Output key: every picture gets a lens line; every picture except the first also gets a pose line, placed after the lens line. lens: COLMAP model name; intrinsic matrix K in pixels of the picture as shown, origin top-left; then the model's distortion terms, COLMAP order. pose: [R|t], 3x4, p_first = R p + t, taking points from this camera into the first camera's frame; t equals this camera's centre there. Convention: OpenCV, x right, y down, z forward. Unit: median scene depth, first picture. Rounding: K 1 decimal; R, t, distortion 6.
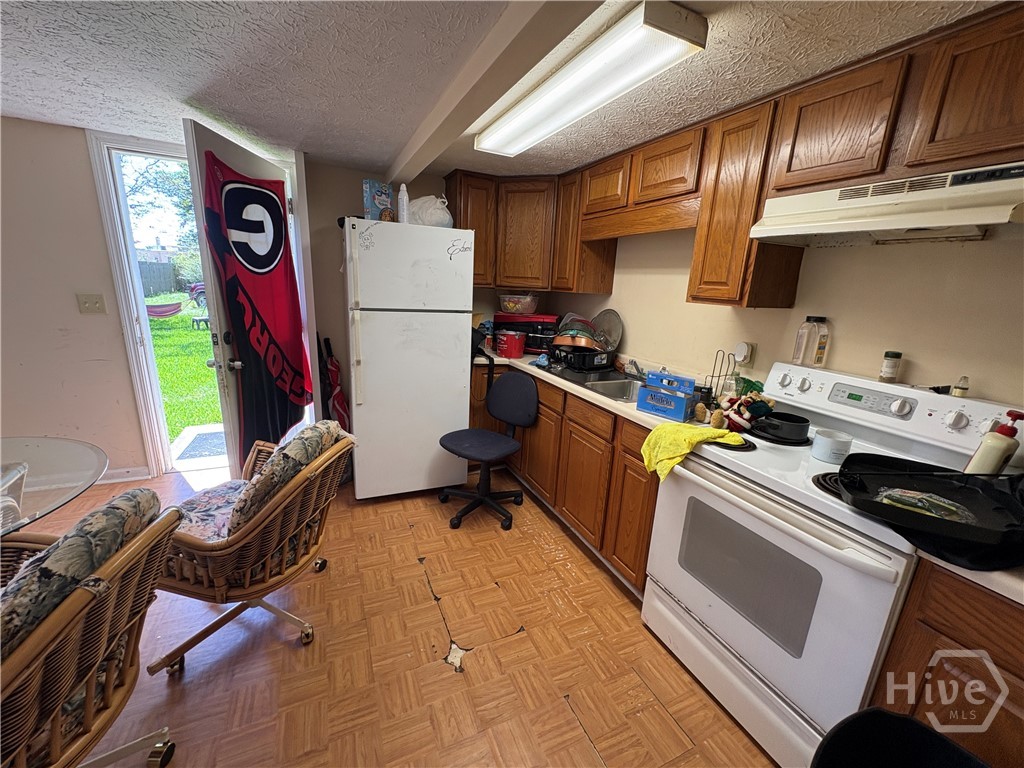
lens RADIAL K [[409.0, 0, 511.1], [0, 409.0, 384.7], [0, 0, 1]] dist [-0.000747, -0.000076]
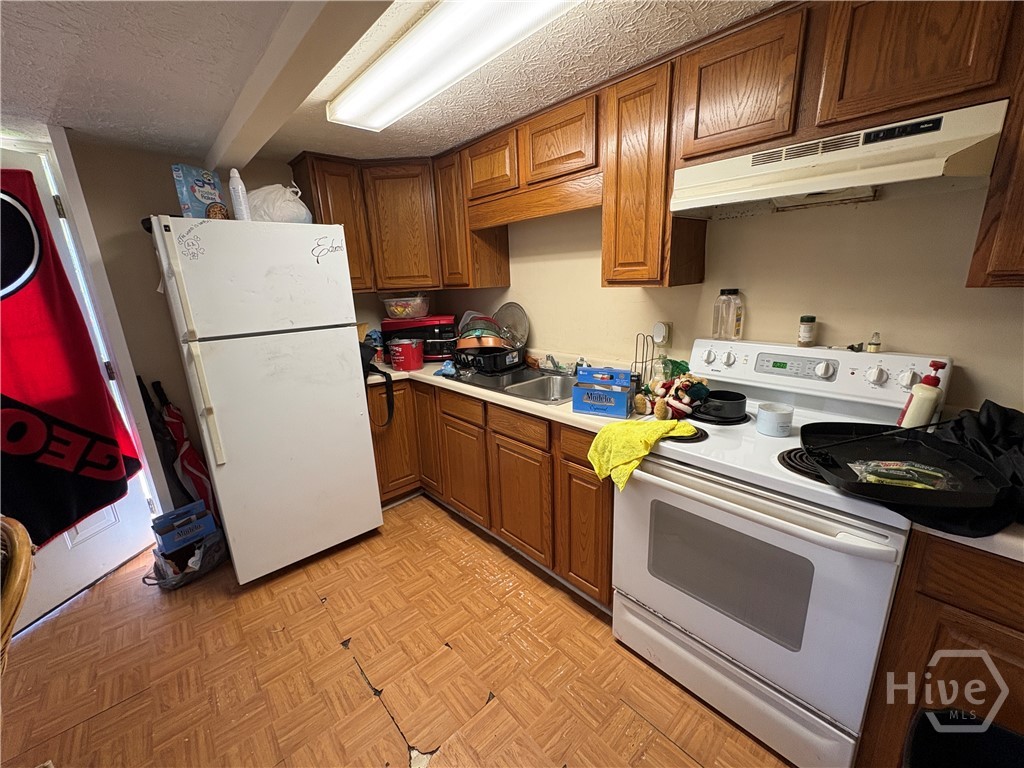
lens RADIAL K [[409.0, 0, 512.3], [0, 409.0, 384.7], [0, 0, 1]] dist [-0.000747, -0.000076]
pose [[0.950407, -0.161810, 0.265603, -0.049310], [0.158413, 0.986777, 0.034313, -0.050241], [-0.267643, 0.009464, 0.963472, 0.170294]]
